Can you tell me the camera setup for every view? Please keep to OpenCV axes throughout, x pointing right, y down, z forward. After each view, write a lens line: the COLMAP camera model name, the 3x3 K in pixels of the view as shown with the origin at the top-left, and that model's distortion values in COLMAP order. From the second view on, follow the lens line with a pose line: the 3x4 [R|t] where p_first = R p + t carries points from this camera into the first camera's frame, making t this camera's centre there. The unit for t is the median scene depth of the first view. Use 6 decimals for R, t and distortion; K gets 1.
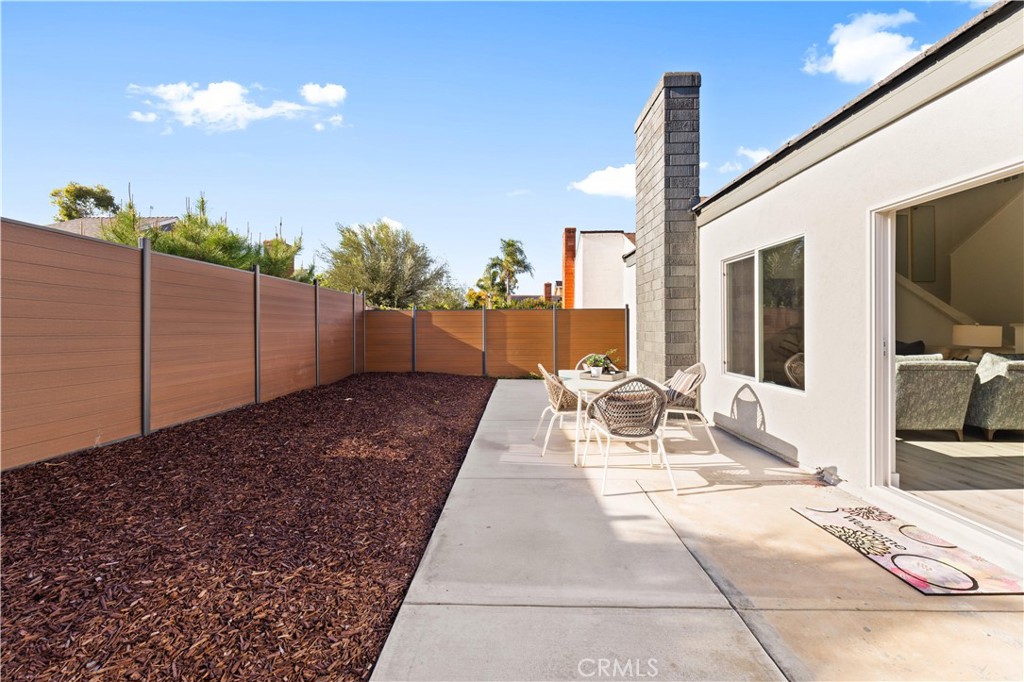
lens RADIAL K [[390.5, 0, 508.2], [0, 390.5, 327.8], [0, 0, 1]] dist [-0.000488, -0.000150]
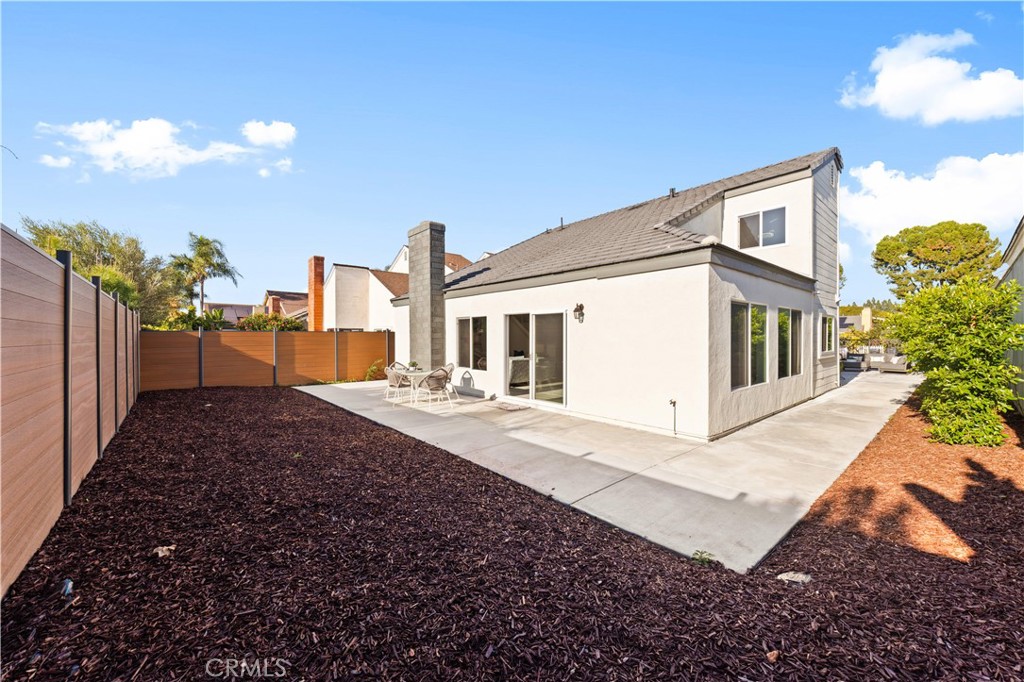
lens RADIAL K [[390.5, 0, 508.2], [0, 390.5, 327.8], [0, 0, 1]] dist [-0.000488, -0.000150]
pose [[0.743488, 0.016144, 0.668555, -0.648388], [0.001768, 0.999658, -0.026106, -0.046629], [-0.668747, 0.020592, 0.743205, -0.770108]]
